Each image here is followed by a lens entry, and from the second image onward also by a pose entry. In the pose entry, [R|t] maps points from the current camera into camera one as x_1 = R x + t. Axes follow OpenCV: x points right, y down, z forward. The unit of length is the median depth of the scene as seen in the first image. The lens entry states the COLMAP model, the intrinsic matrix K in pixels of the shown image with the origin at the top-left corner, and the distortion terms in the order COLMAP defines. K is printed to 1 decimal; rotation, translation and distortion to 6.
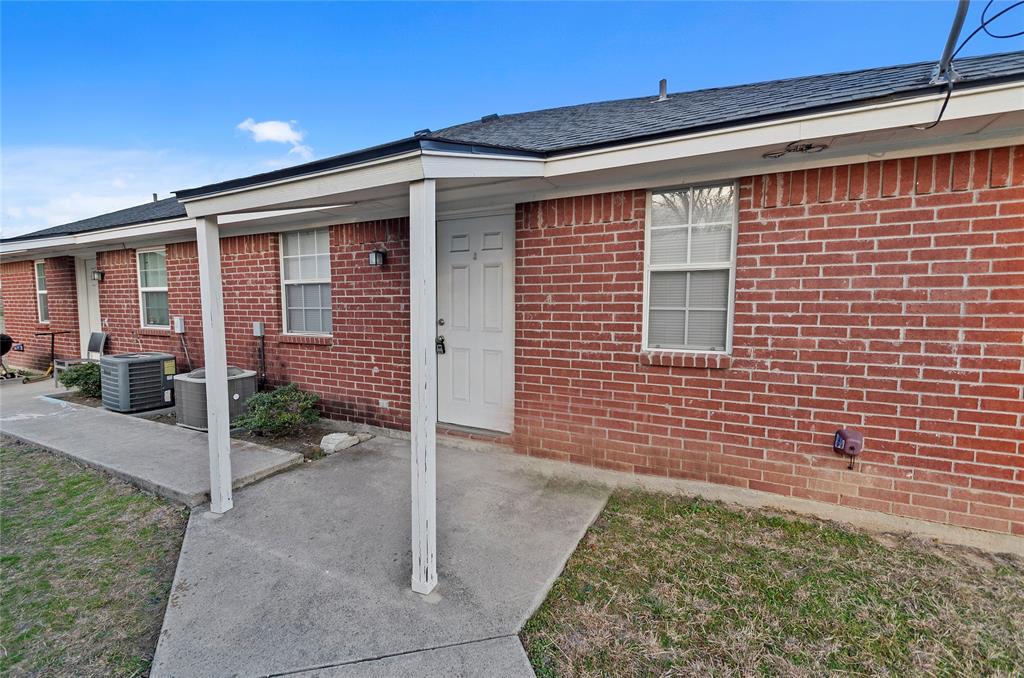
lens RADIAL K [[446.1, 0, 501.9], [0, 446.1, 334.4], [0, 0, 1]] dist [-0.004048, -0.000458]
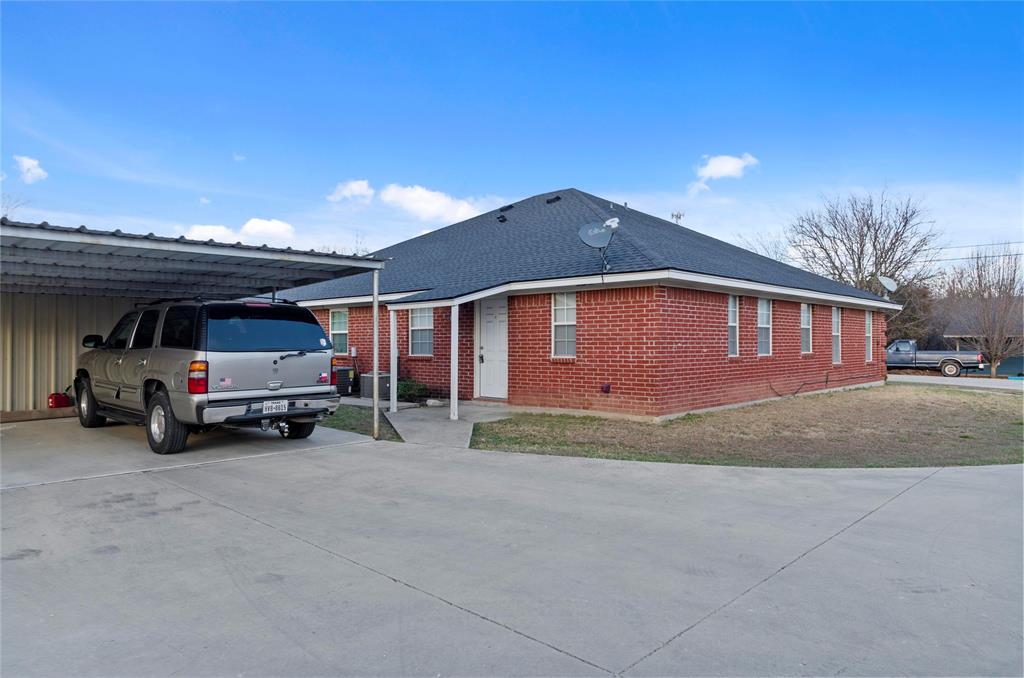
lens RADIAL K [[660.3, 0, 510.5], [0, 660.3, 334.7], [0, 0, 1]] dist [0.002898, 0.000842]
pose [[0.967687, -0.002208, -0.252146, 1.054384], [-0.020375, 0.996007, -0.086918, 0.241554], [0.251331, 0.089247, 0.963778, -2.663133]]
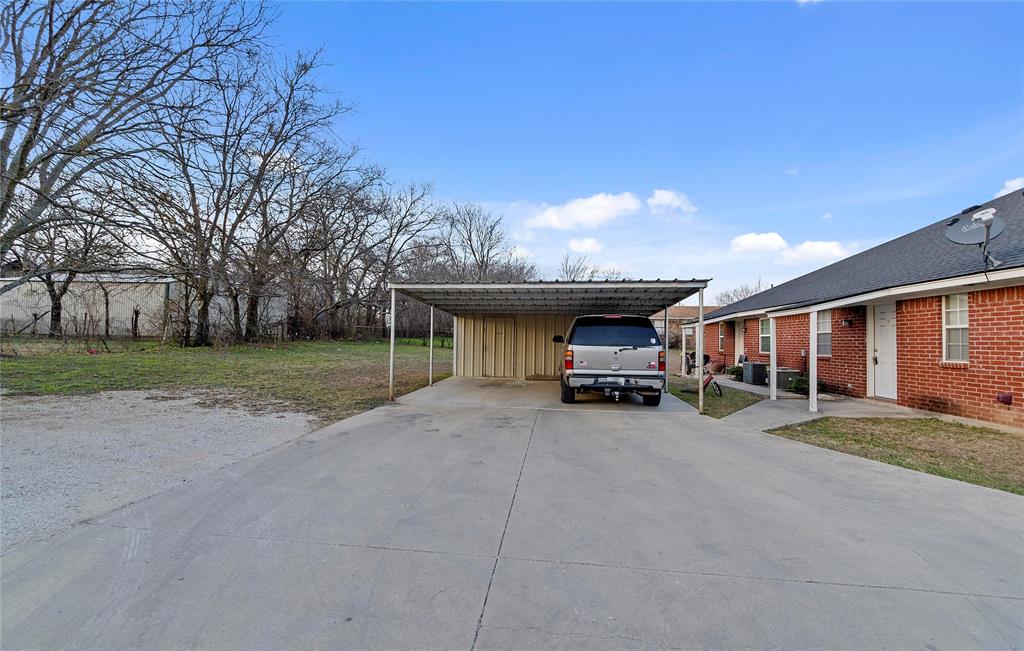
lens RADIAL K [[461.8, 0, 508.2], [0, 461.8, 323.4], [0, 0, 1]] dist [0.000561, -0.001063]
pose [[0.372914, -0.024795, -0.927534, 1.807708], [-0.090656, 0.993886, -0.063017, 0.206064], [0.923426, 0.107587, 0.368387, -2.138572]]
